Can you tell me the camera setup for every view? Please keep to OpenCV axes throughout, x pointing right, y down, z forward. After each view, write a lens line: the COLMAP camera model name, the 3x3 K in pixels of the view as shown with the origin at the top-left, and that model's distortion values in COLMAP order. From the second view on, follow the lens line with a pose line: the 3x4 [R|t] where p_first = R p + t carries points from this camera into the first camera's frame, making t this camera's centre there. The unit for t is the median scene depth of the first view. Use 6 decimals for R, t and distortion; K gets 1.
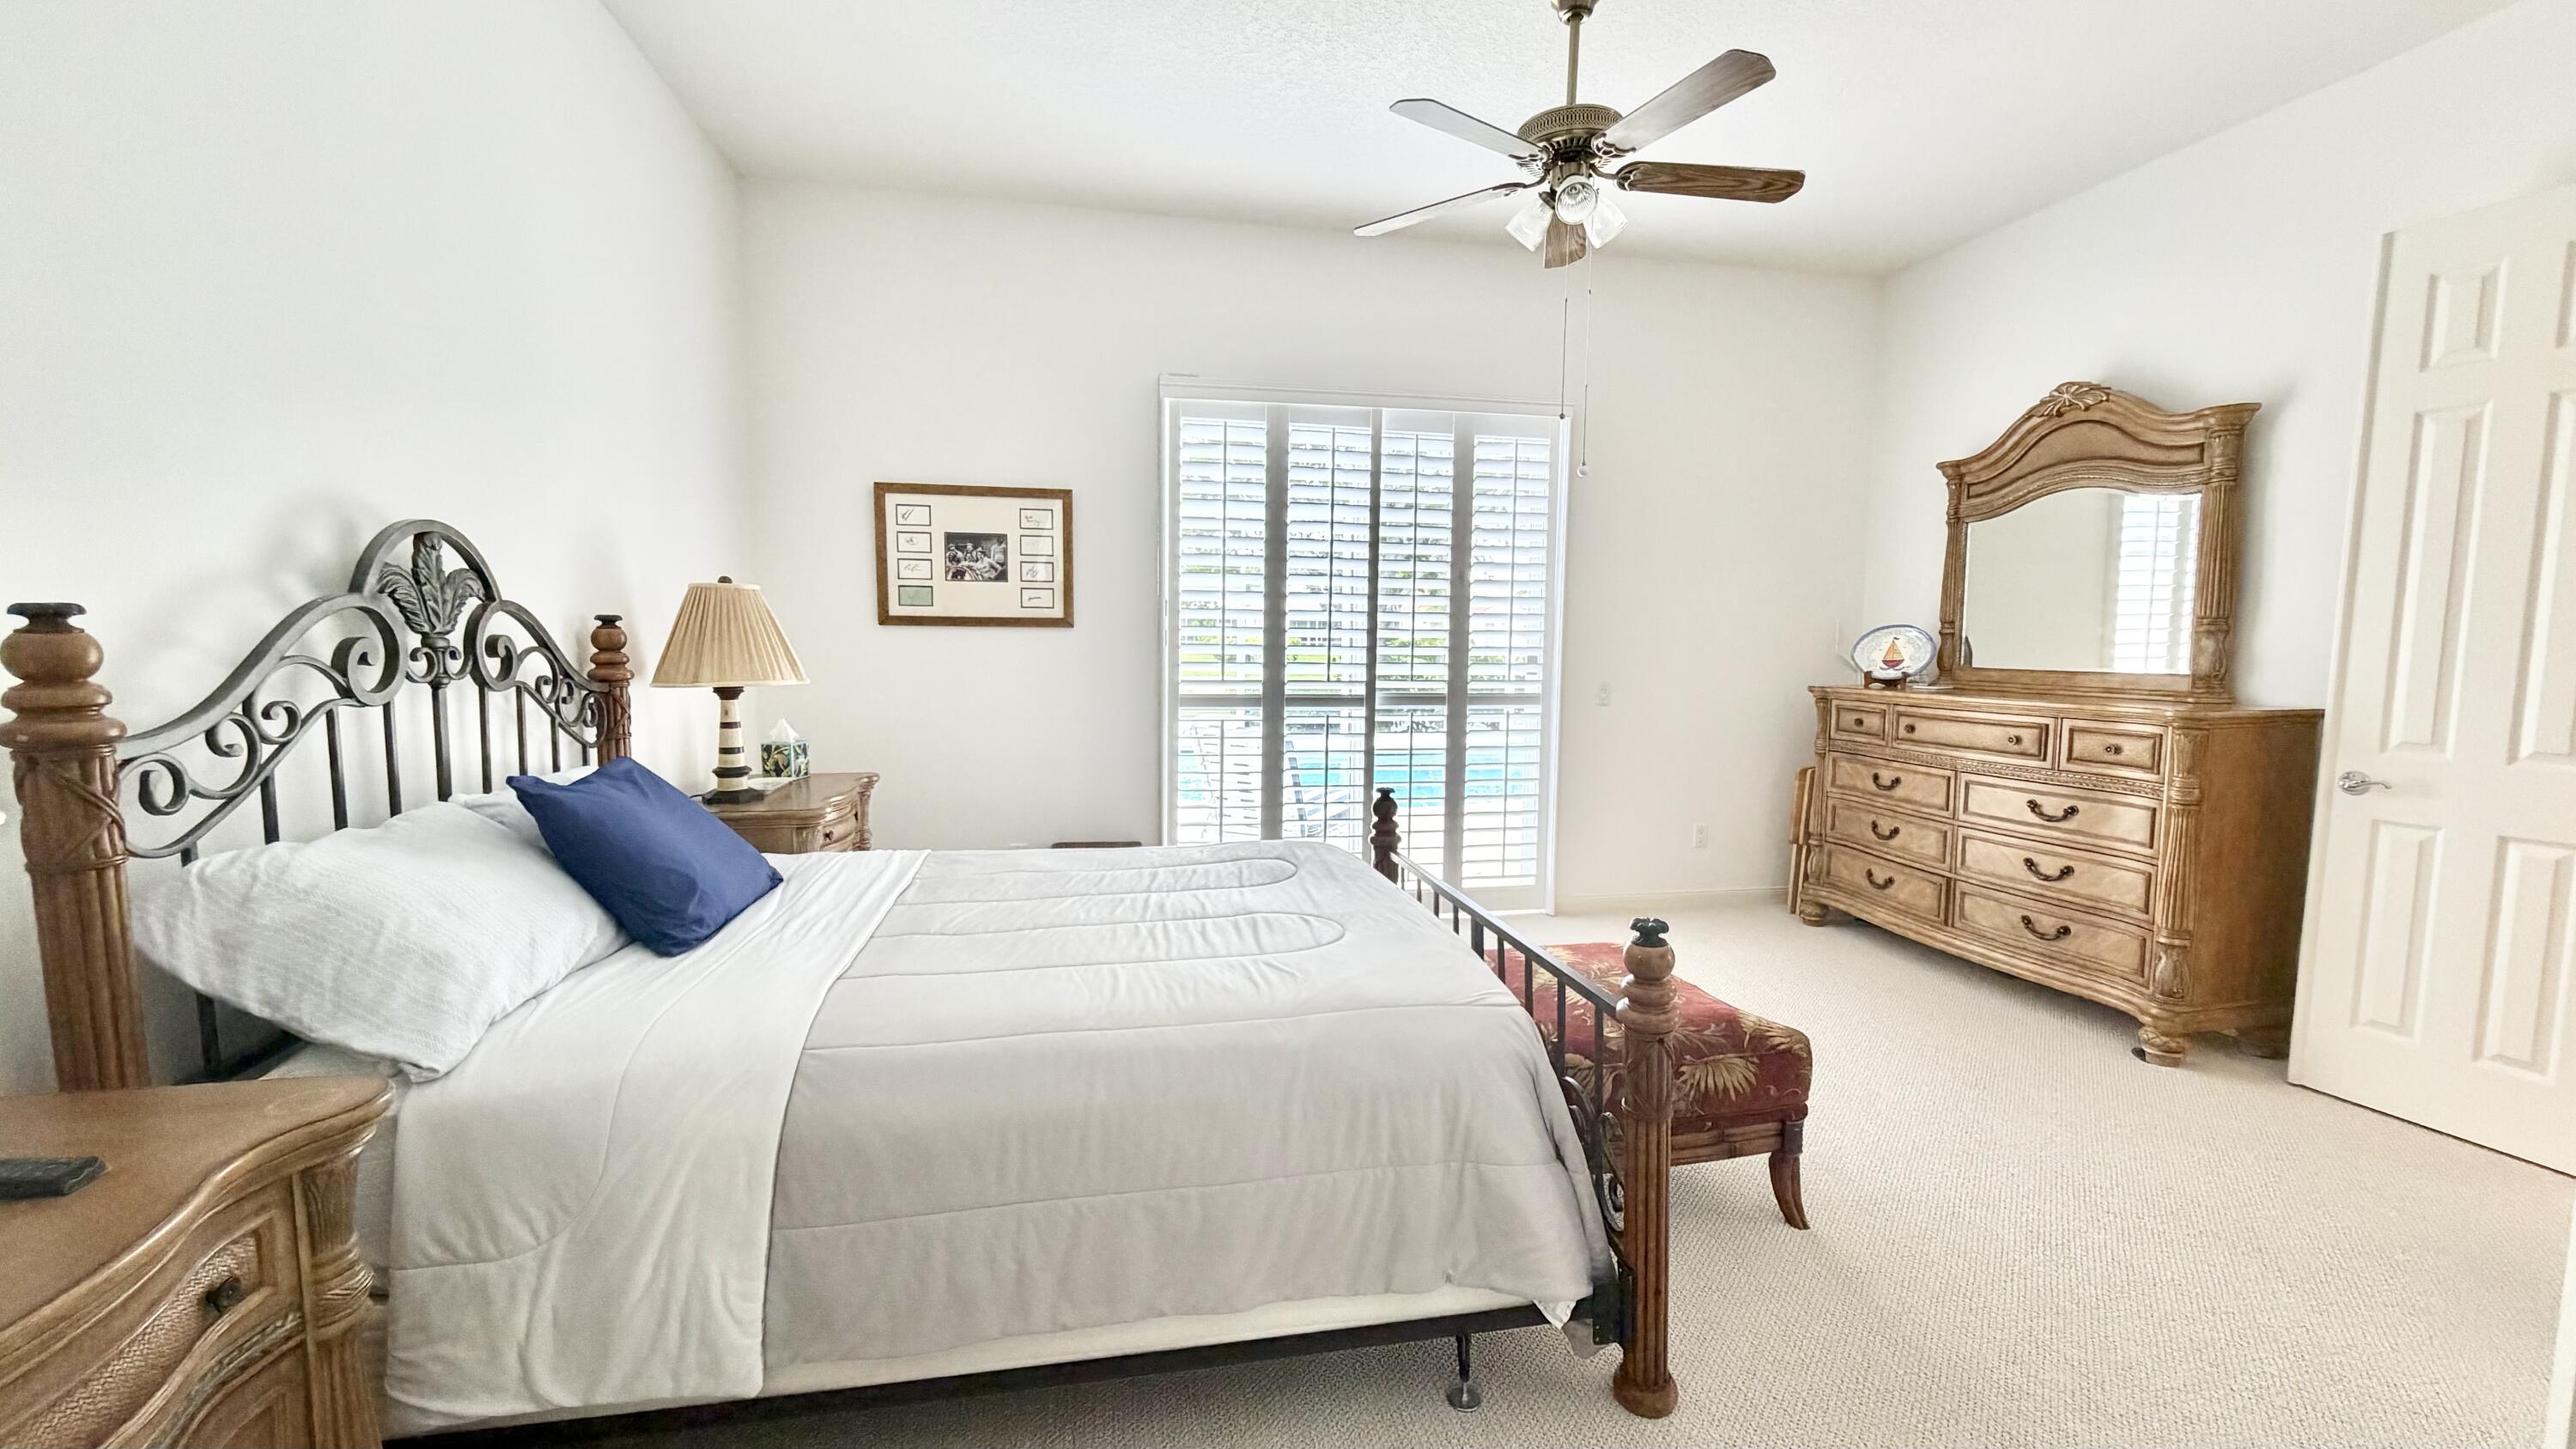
lens RADIAL K [[1014.1, 0, 1298.4], [0, 1014.1, 730.2], [0, 0, 1]] dist [-0.000839, 0.000043]
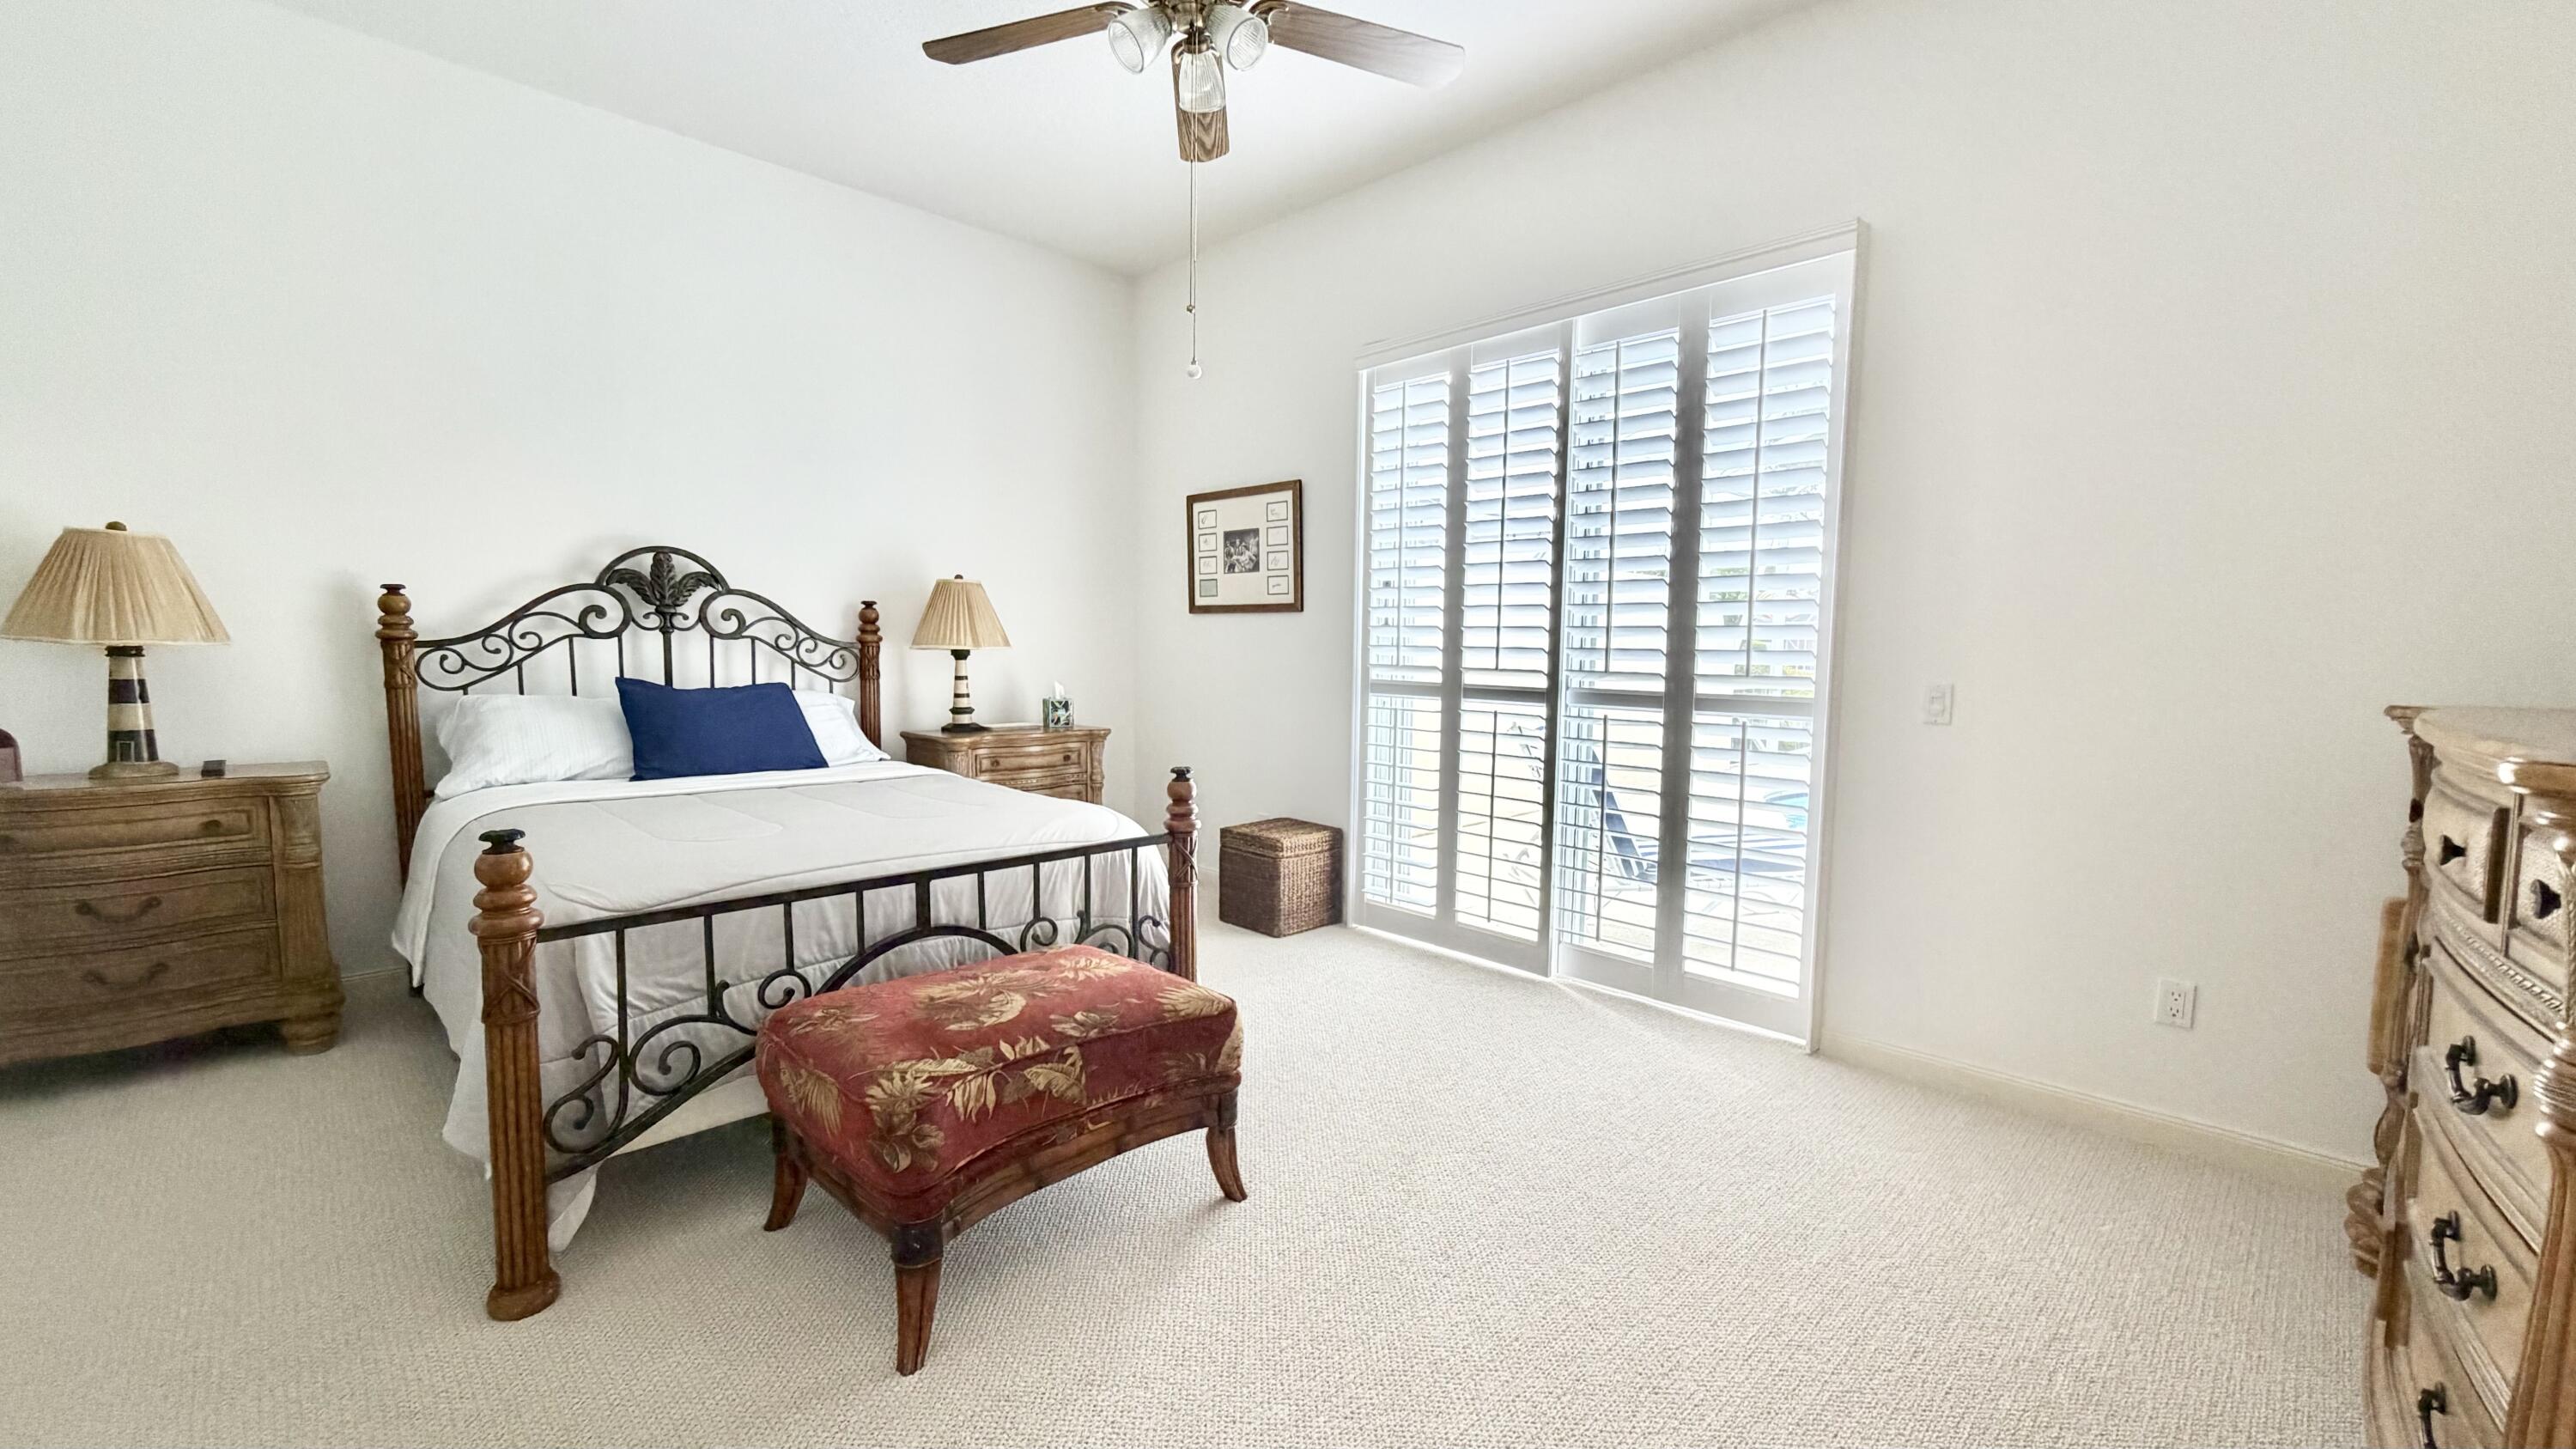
lens RADIAL K [[1014.1, 0, 1298.2], [0, 1014.1, 729.8], [0, 0, 1]] dist [-0.000839, 0.000043]
pose [[0.569726, 0.069146, -0.818920, 0.652215], [-0.087794, 0.995873, 0.023008, -0.005117], [0.817132, 0.058788, 0.573446, 0.420381]]
